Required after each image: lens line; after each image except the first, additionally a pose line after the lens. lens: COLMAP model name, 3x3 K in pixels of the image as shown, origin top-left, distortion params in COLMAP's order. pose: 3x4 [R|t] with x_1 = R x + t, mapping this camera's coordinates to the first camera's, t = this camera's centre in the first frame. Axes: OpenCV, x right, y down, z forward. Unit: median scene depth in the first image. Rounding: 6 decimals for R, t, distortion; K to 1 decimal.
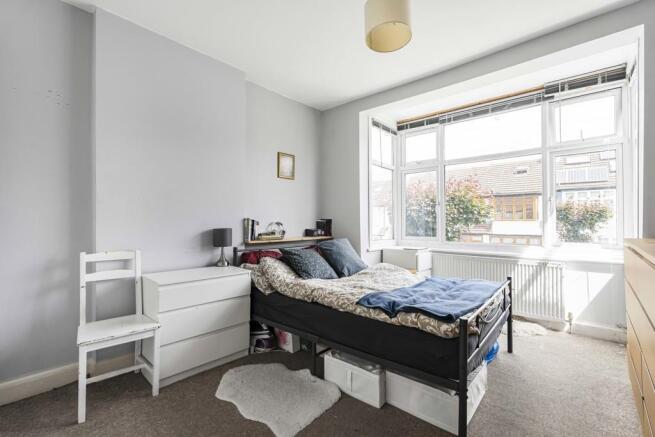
lens RADIAL K [[295.9, 0, 328.3], [0, 295.9, 217.4], [0, 0, 1]] dist [-0.004492, 0.001828]
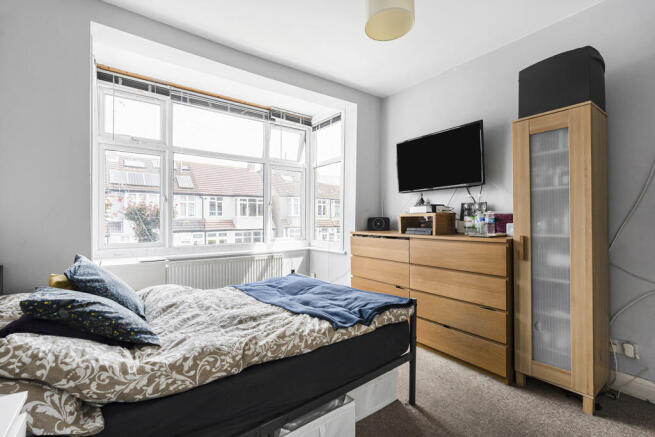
lens RADIAL K [[295.9, 0, 329.8], [0, 295.9, 221.1], [0, 0, 1]] dist [-0.004492, 0.001828]
pose [[0.187562, -0.002309, 0.982250, -0.396305], [-0.010805, 0.999932, 0.004413, 0.005205], [-0.982193, -0.011441, 0.187524, 0.526558]]
